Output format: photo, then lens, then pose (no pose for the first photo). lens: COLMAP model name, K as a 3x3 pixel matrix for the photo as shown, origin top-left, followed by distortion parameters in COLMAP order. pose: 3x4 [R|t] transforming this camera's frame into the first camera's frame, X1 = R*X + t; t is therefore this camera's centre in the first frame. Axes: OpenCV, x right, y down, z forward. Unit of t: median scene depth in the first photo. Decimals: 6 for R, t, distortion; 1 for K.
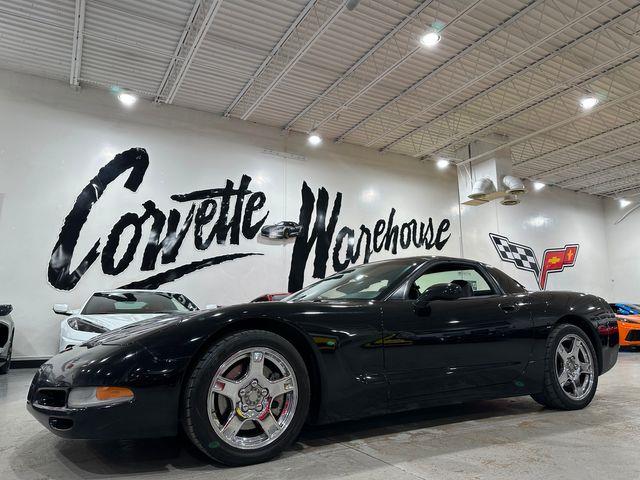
lens RADIAL K [[450.7, 0, 315.1], [0, 450.7, 238.6], [0, 0, 1]] dist [0.015870, -0.027769]
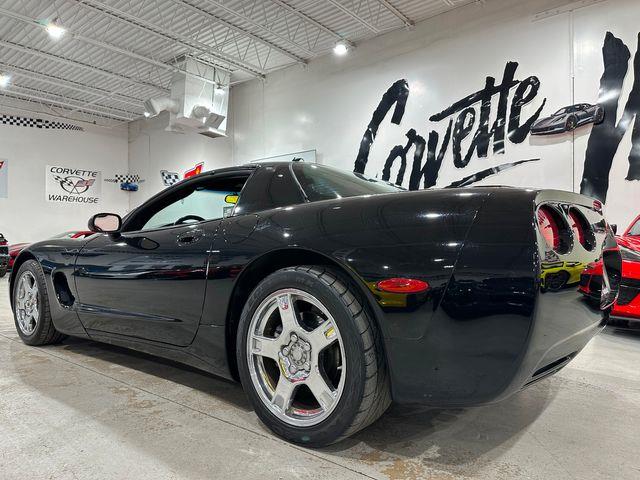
lens RADIAL K [[450.7, 0, 315.6], [0, 450.7, 234.8], [0, 0, 1]] dist [0.015870, -0.027769]
pose [[0.348353, -0.014897, -0.937245, 0.466815], [0.171629, 0.983984, 0.048151, 0.059532], [0.921517, -0.177632, 0.345330, 0.370785]]
